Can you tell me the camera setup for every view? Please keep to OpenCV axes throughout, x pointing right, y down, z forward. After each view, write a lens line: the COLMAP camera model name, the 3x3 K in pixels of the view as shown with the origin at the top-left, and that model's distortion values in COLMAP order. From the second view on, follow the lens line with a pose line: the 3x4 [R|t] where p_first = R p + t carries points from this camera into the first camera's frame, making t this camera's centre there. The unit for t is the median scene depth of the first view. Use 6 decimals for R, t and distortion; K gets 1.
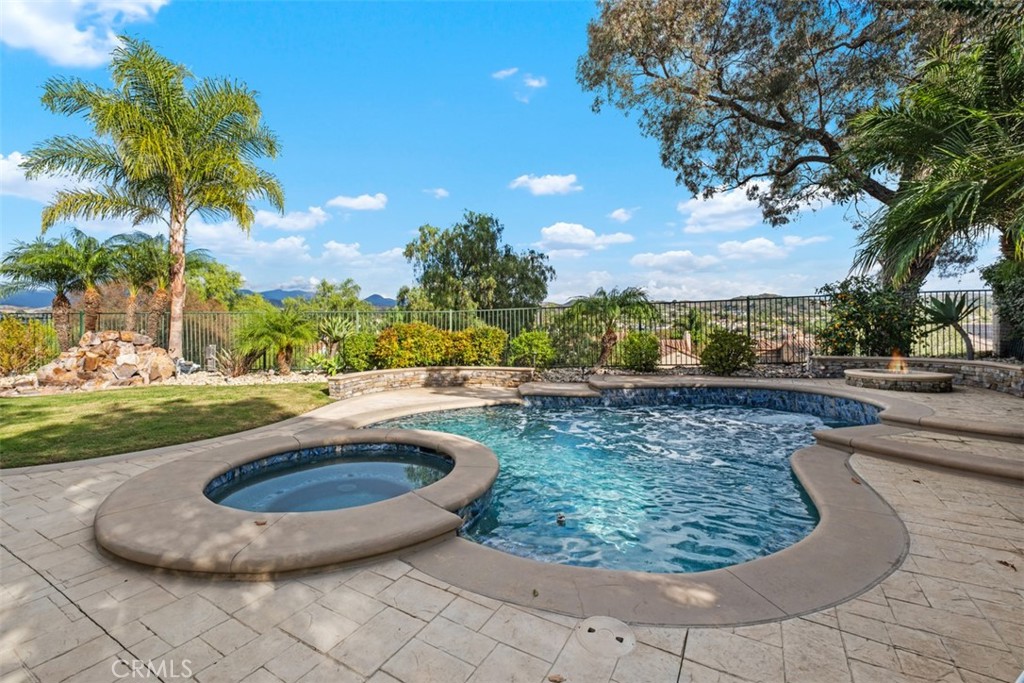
lens RADIAL K [[440.0, 0, 511.1], [0, 440.0, 331.0], [0, 0, 1]] dist [0.000046, -0.003021]
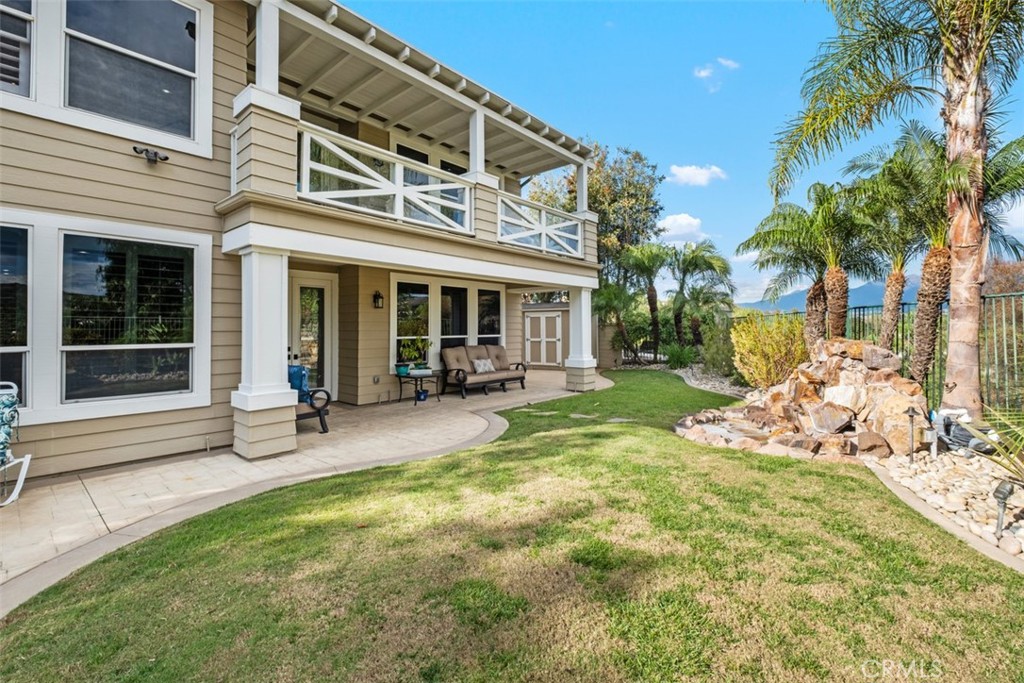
lens RADIAL K [[440.0, 0, 511.1], [0, 440.0, 338.2], [0, 0, 1]] dist [0.000046, -0.003021]
pose [[-0.179582, 0.020733, -0.983525, -0.282023], [-0.000022, 0.999778, 0.021079, -0.011983], [0.983743, 0.003807, -0.179541, 0.667633]]
